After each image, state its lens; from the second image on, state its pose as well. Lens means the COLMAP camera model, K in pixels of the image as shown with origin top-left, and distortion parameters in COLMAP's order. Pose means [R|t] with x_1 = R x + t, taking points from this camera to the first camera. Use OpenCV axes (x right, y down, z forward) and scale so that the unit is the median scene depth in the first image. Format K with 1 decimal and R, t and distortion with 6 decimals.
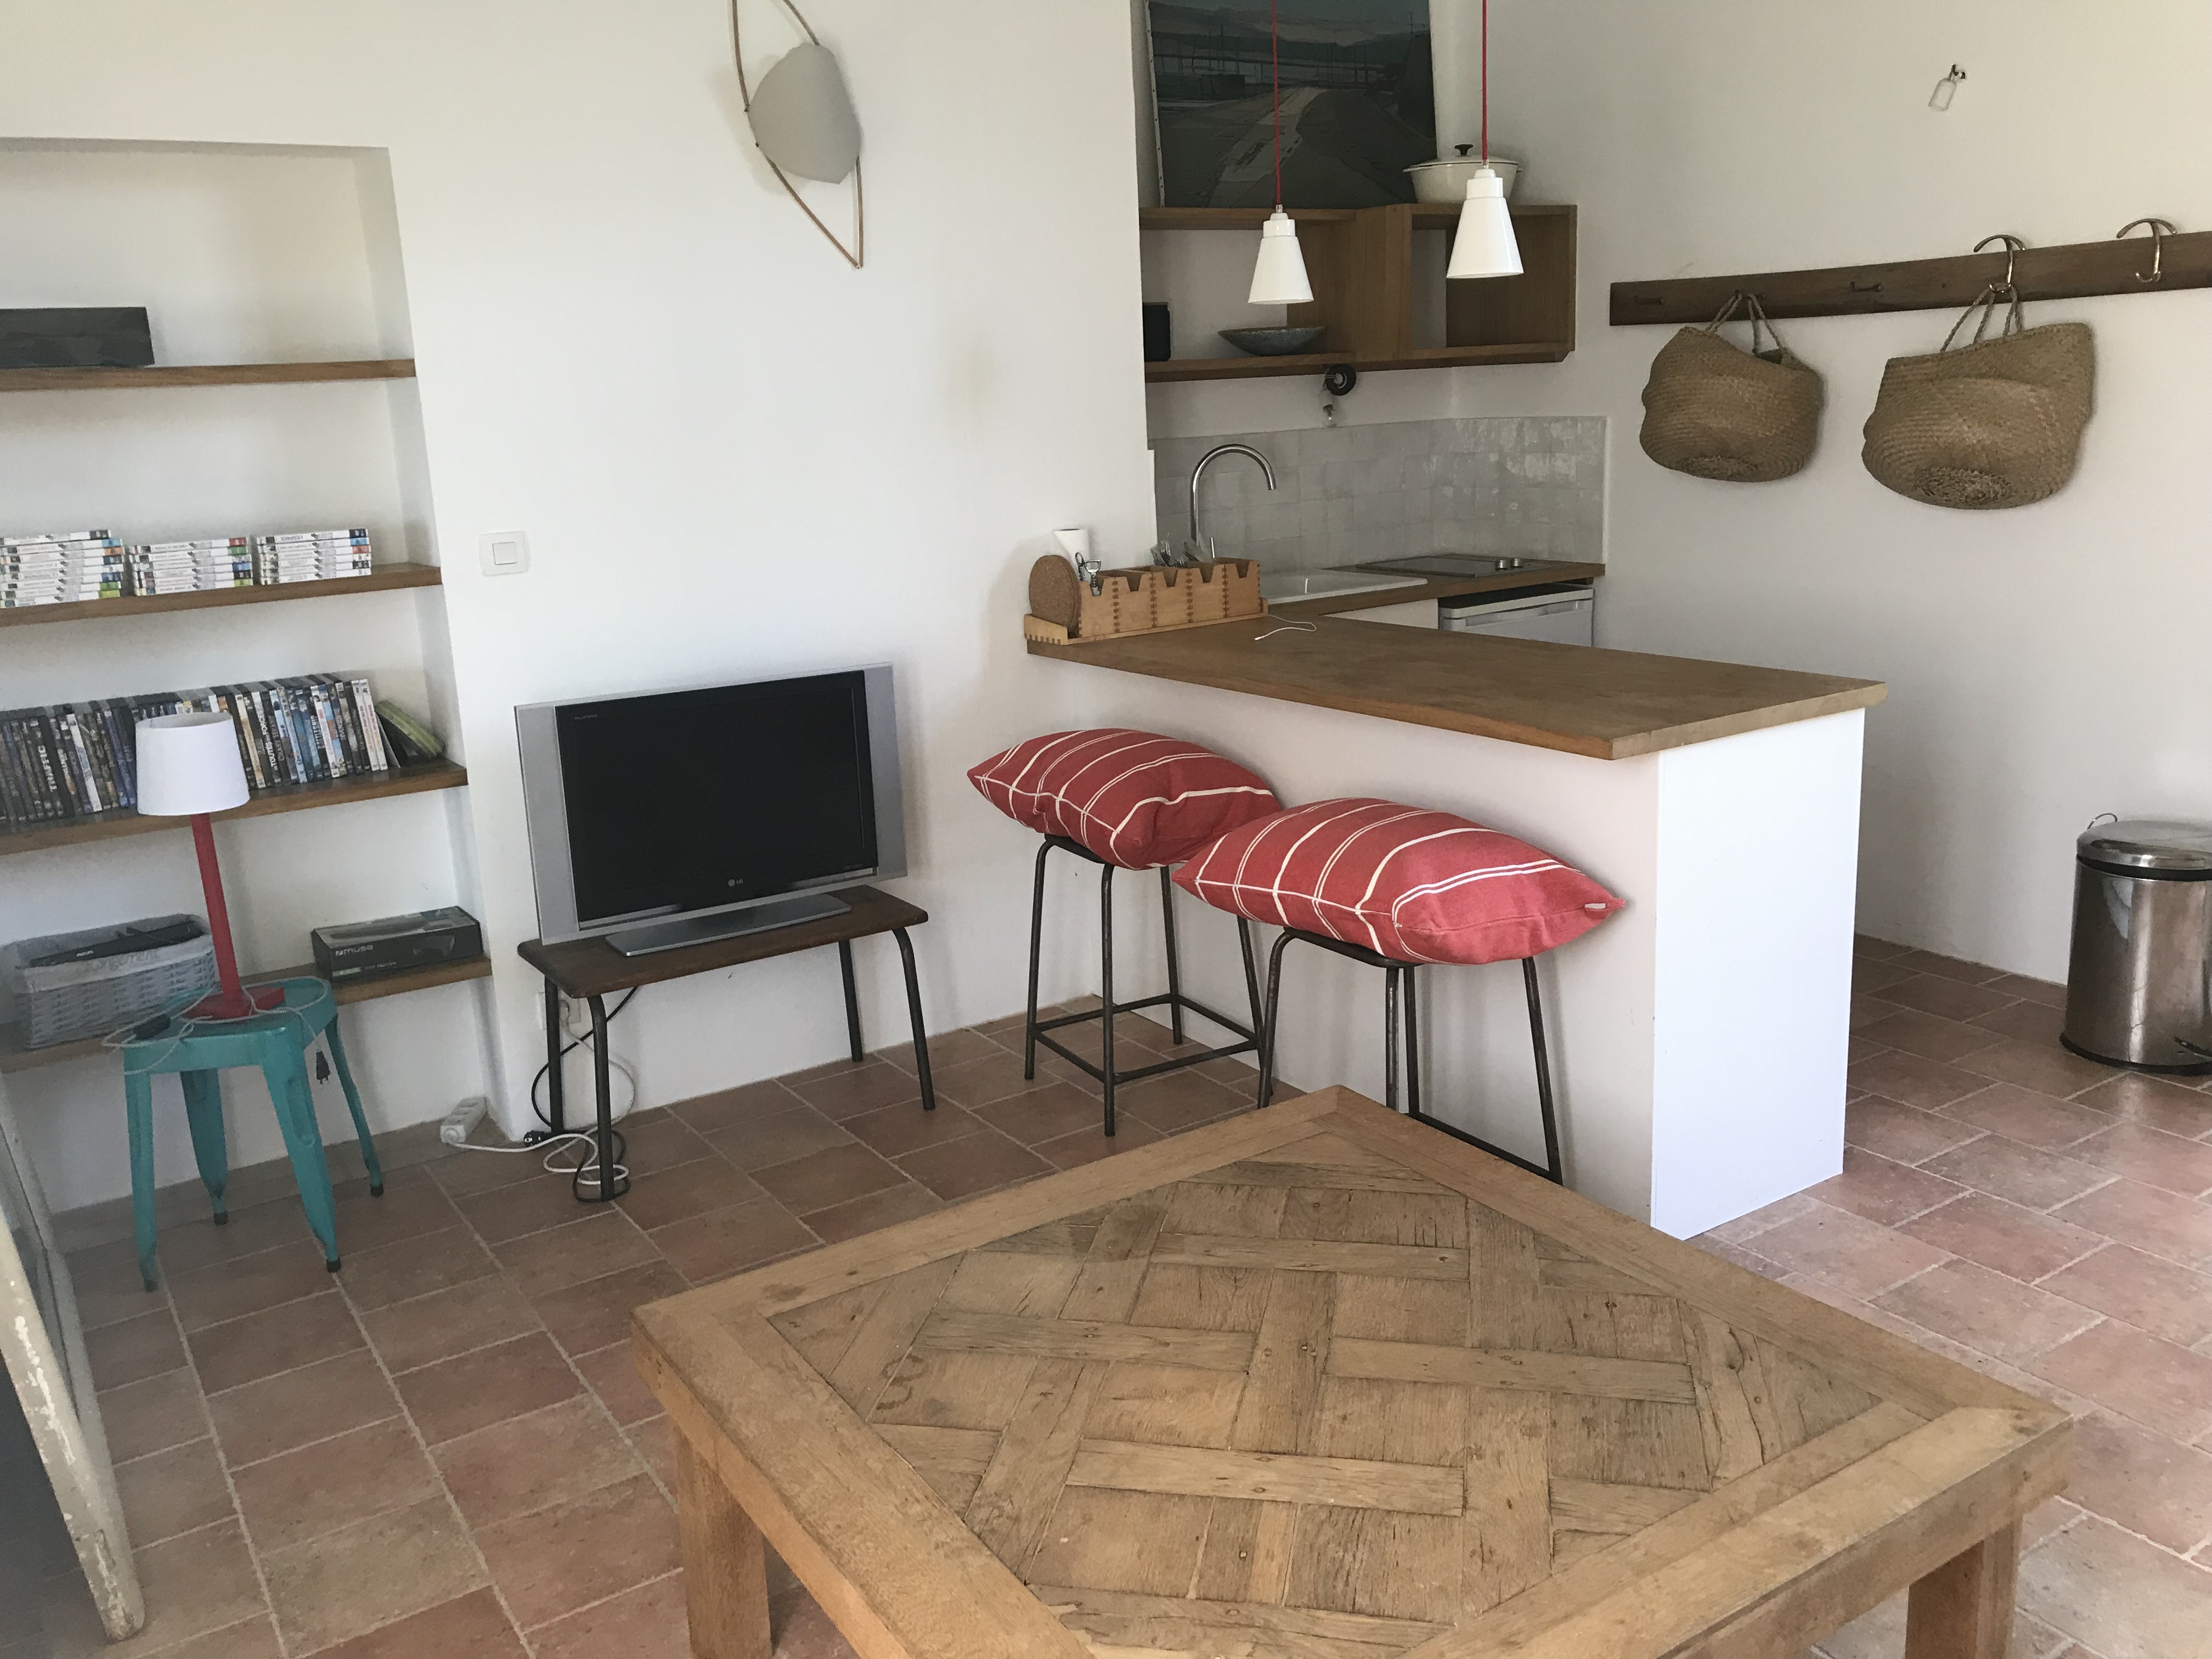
lens RADIAL K [[1806.4, 0, 1107.6], [0, 1806.4, 812.9], [0, 0, 1]] dist [0.002218, -0.028090]
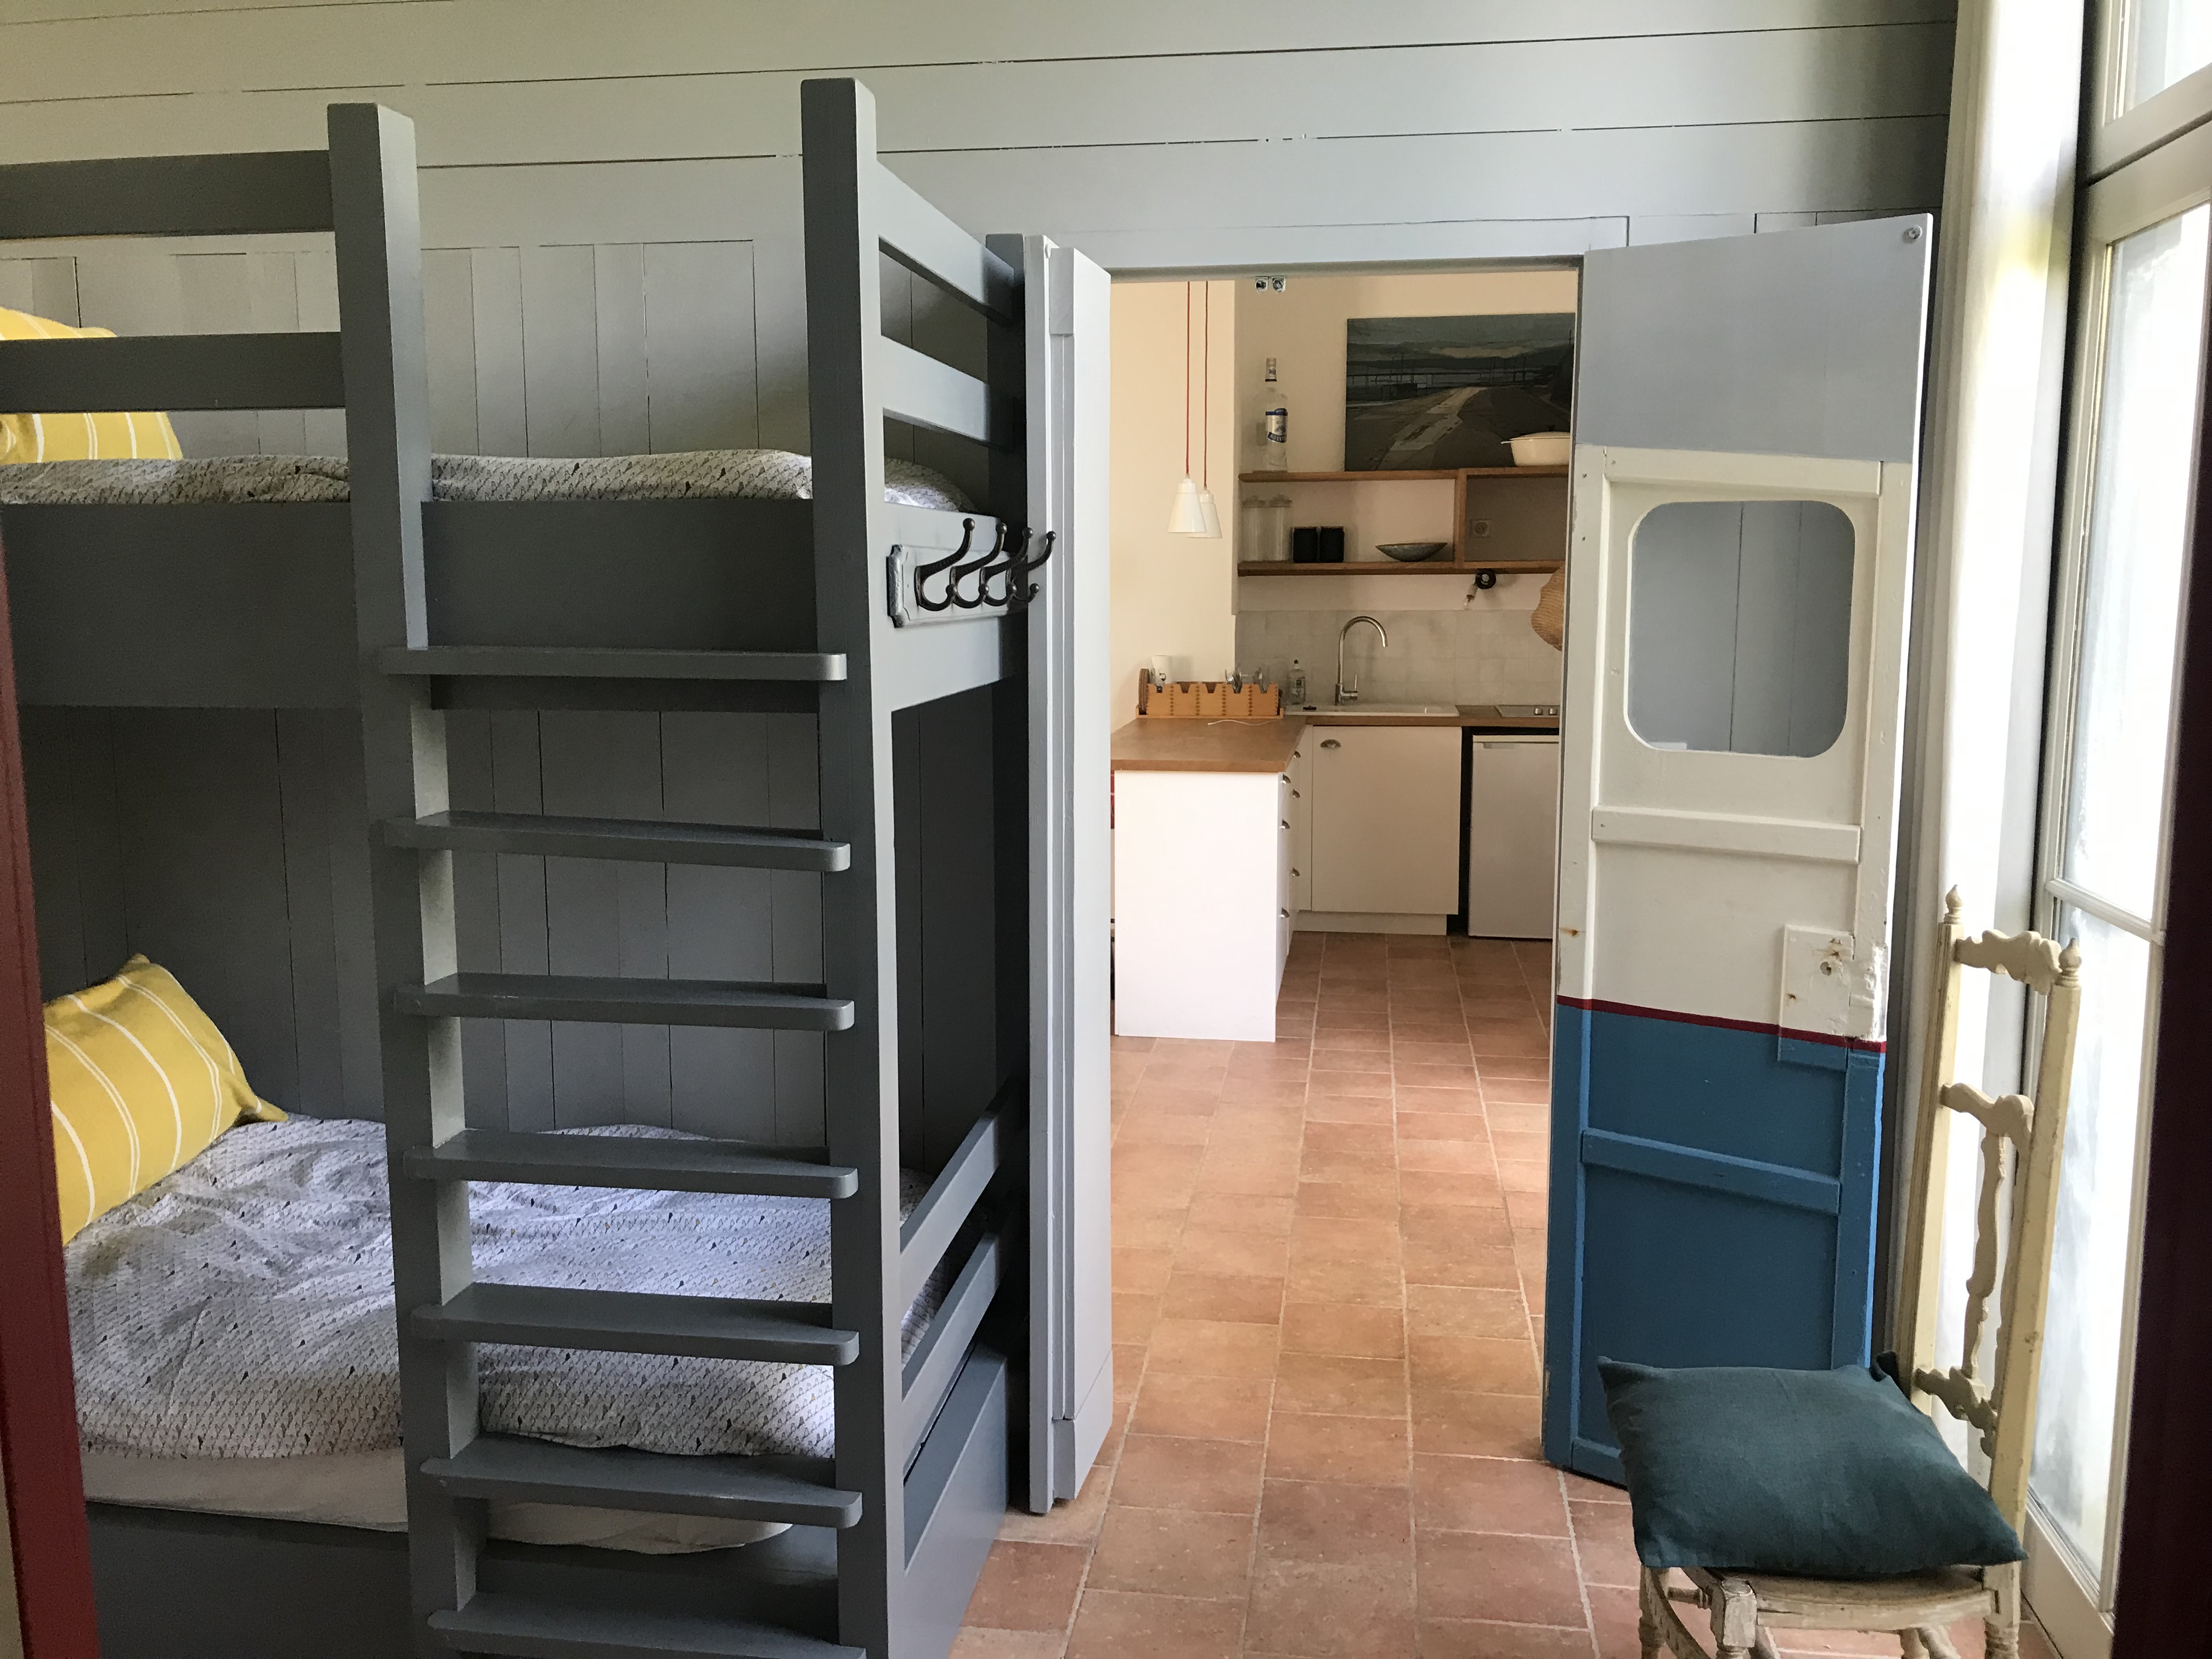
lens RADIAL K [[1806.4, 0, 1102.5], [0, 1806.4, 836.9], [0, 0, 1]] dist [0.002218, -0.028090]
pose [[0.745956, 0.137345, -0.651679, 0.935868], [-0.181565, 0.983379, -0.000578, 0.024856], [0.640768, 0.118753, 0.758495, -0.303262]]
